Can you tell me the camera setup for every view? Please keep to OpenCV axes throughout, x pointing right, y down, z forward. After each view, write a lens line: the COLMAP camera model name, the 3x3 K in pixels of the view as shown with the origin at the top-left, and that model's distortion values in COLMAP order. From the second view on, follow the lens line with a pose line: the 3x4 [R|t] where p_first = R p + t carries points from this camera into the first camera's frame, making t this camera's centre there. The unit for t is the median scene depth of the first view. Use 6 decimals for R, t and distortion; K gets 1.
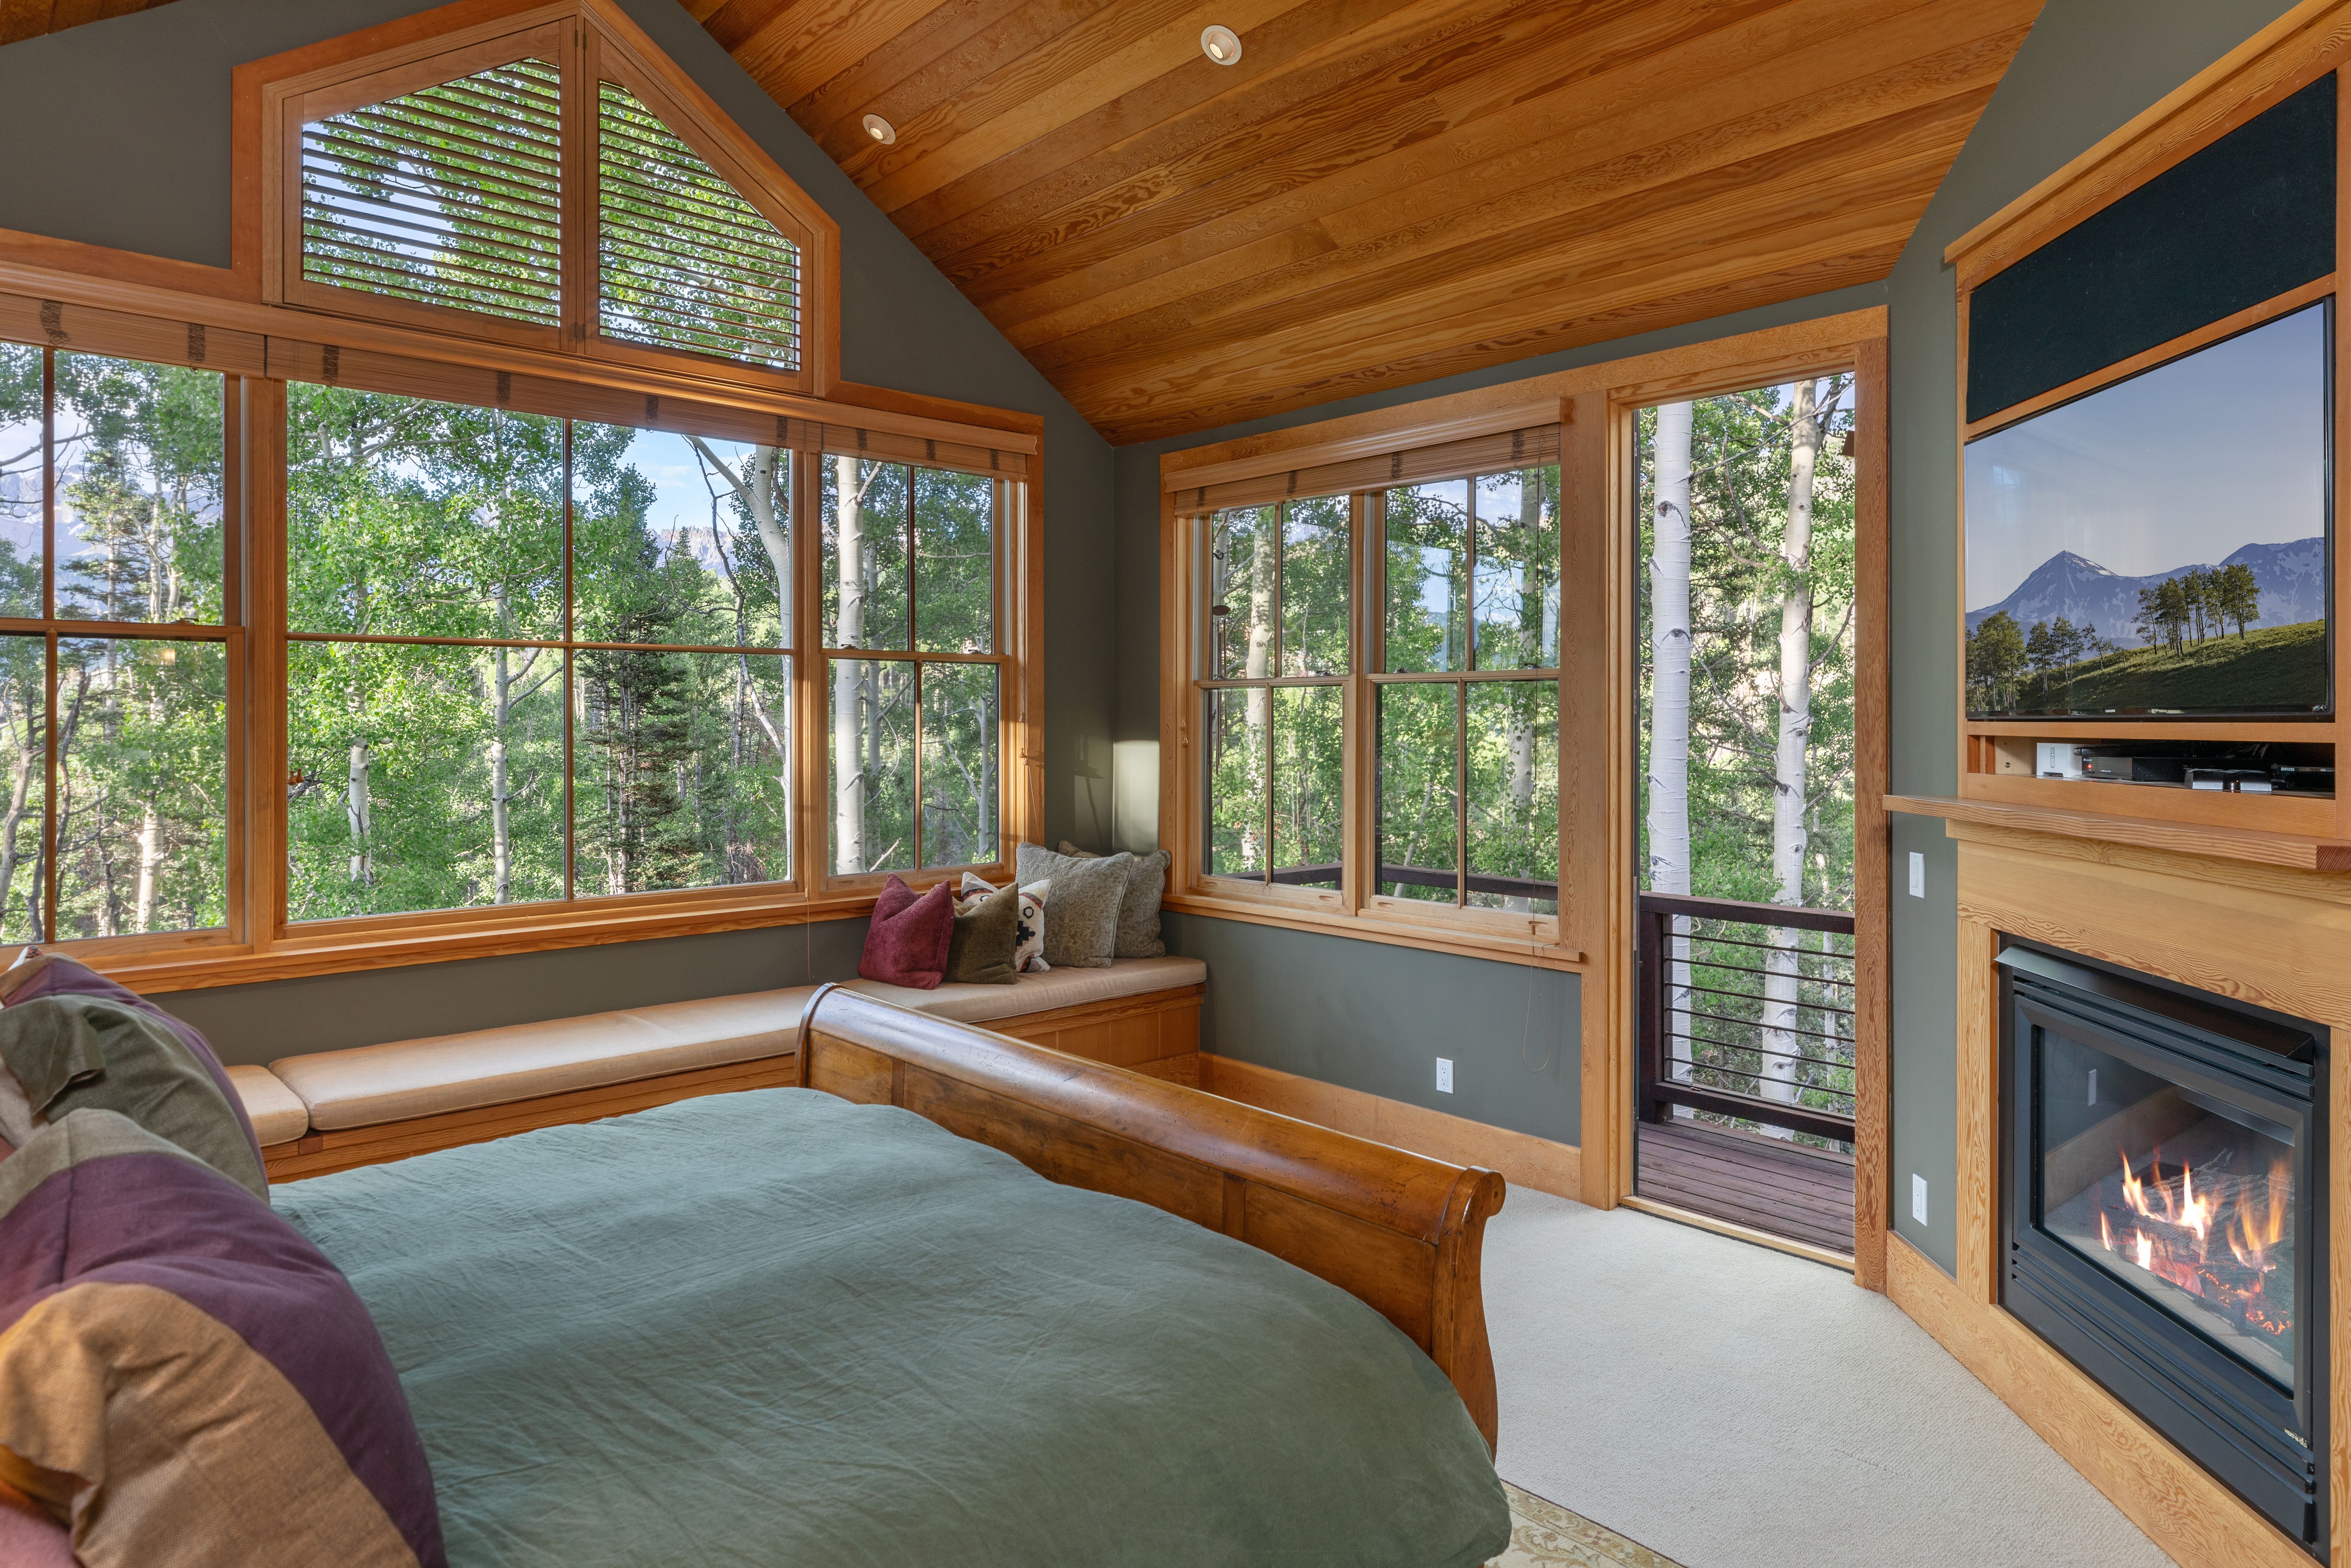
lens RADIAL K [[1453.2, 0, 1190.9], [0, 1453.2, 736.7], [0, 0, 1]] dist [0.015694, -0.002667]
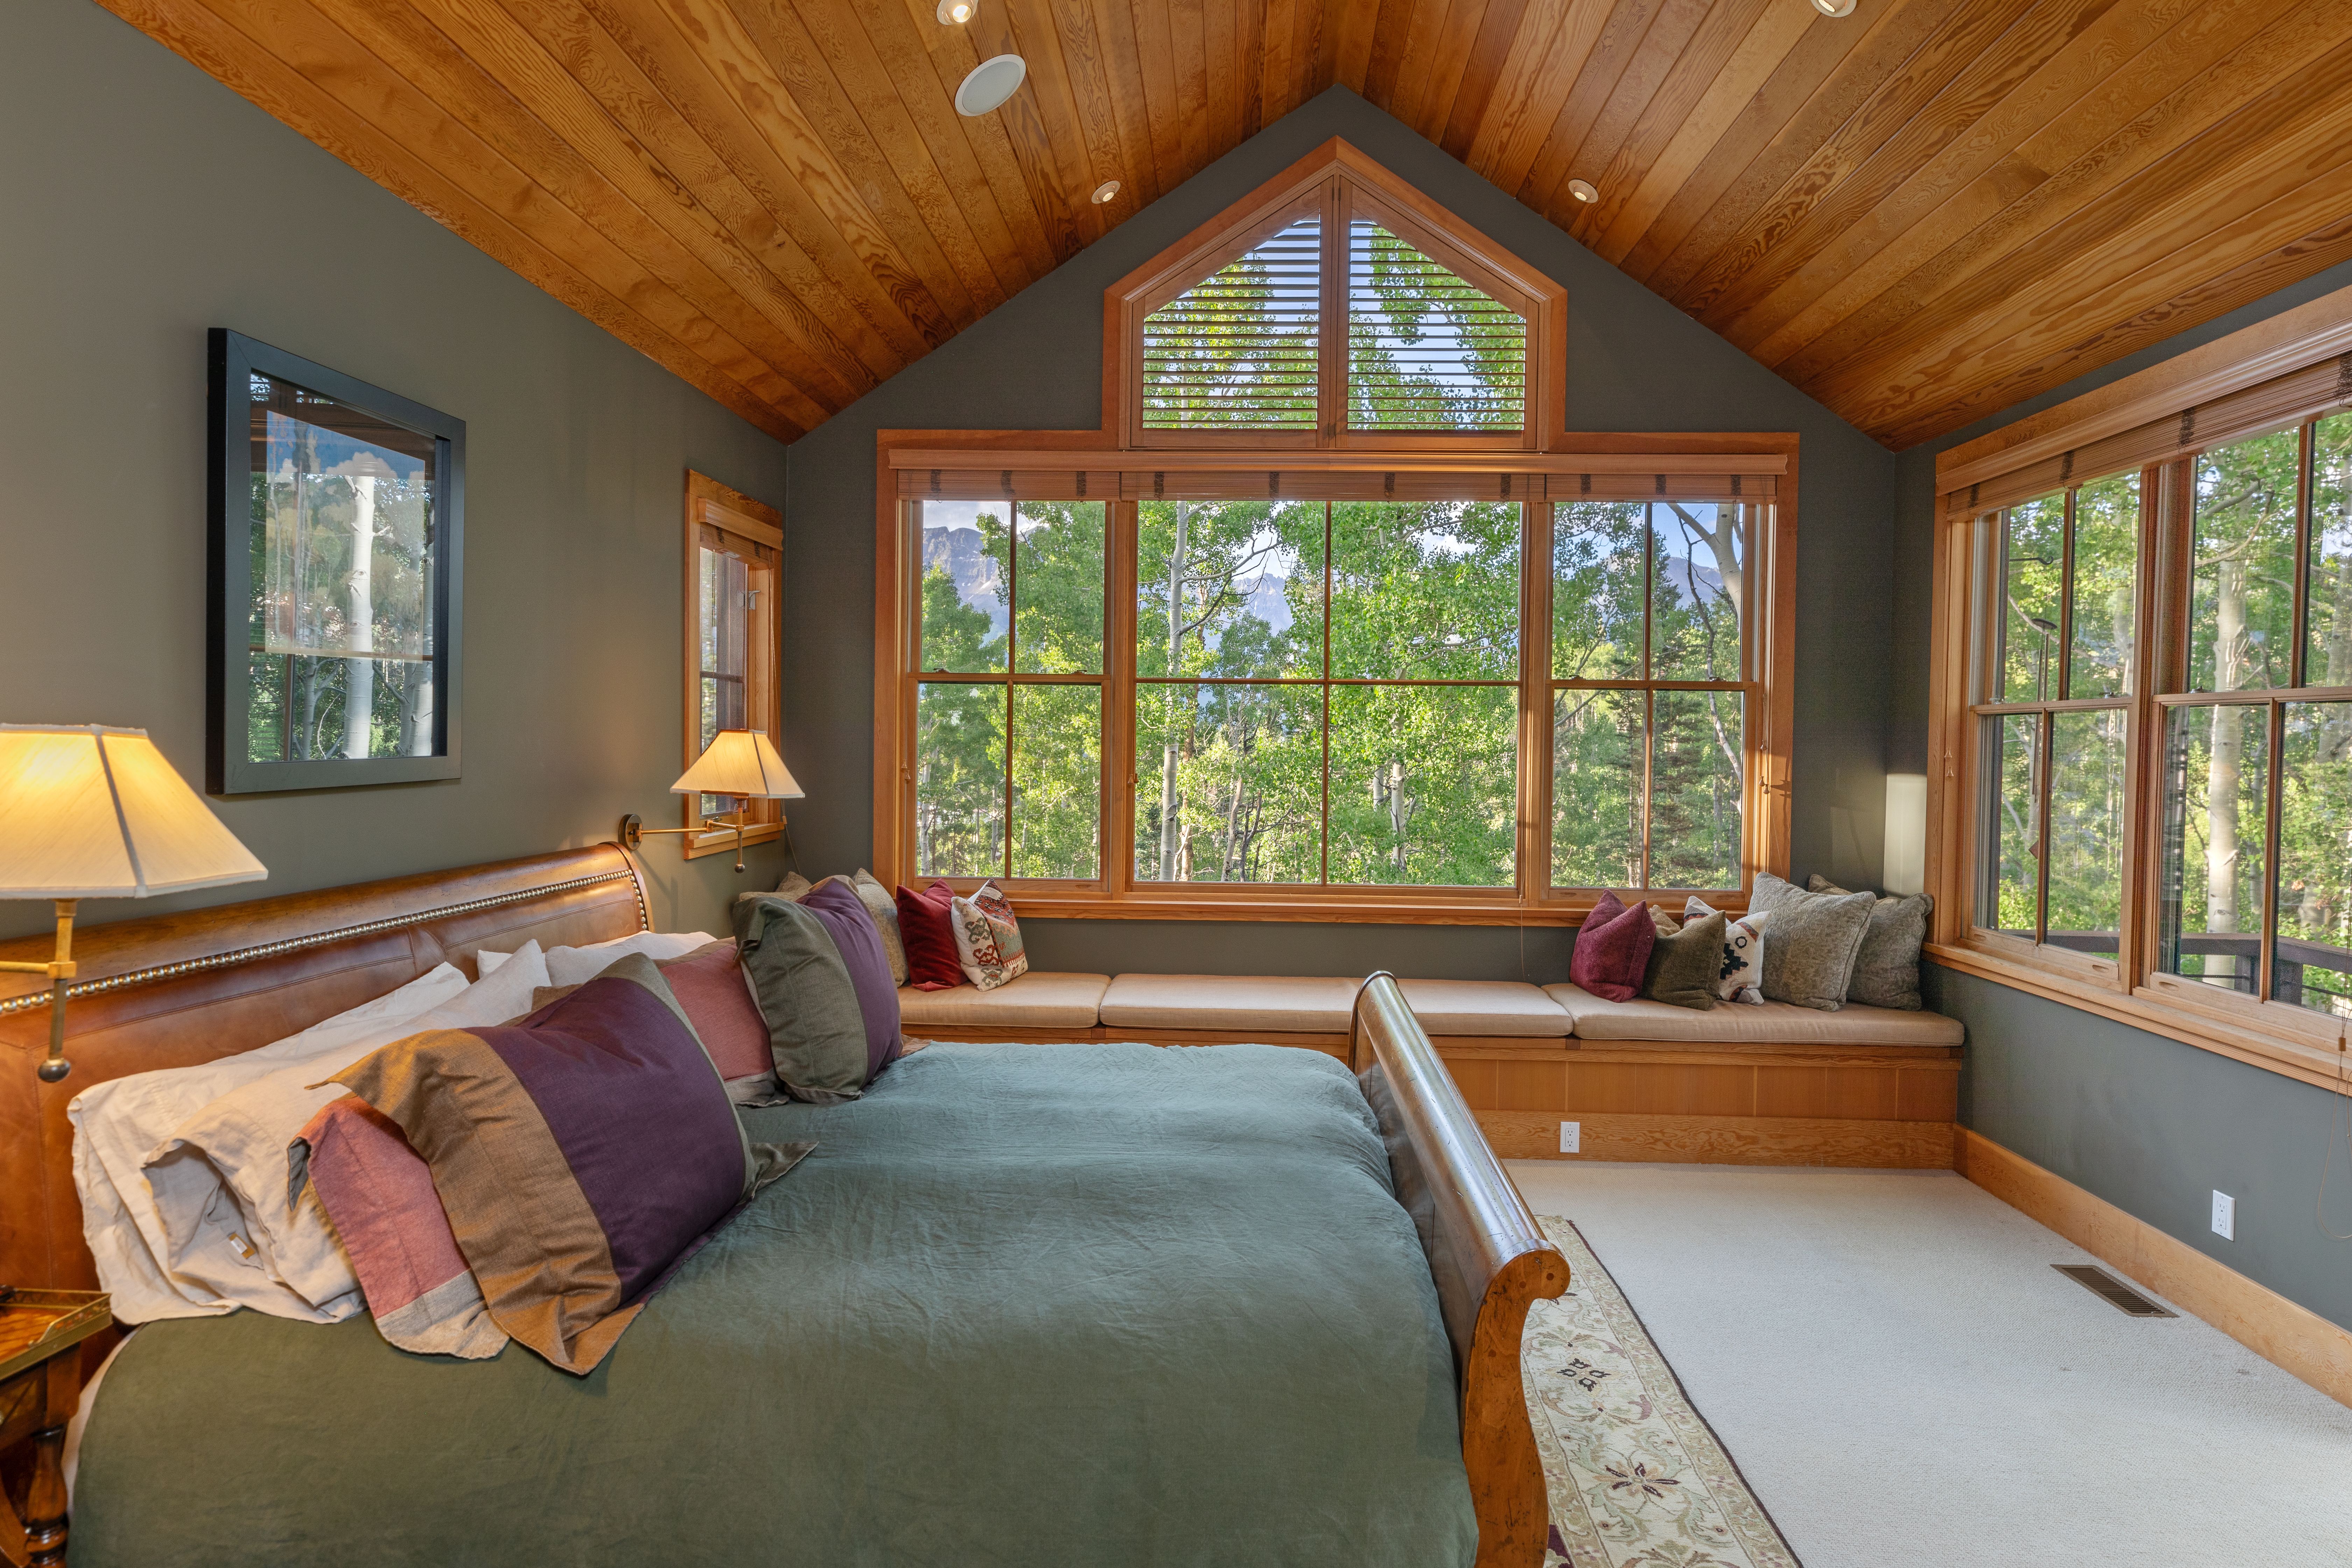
lens RADIAL K [[1283.8, 0, 1177.1], [0, 1283.8, 787.9], [0, 0, 1]] dist [0.004183, -0.001243]
pose [[0.699782, 0.035829, -0.713457, 0.253863], [-0.021974, 0.999348, 0.028634, -0.000790], [0.714019, -0.004361, 0.700113, 0.122313]]
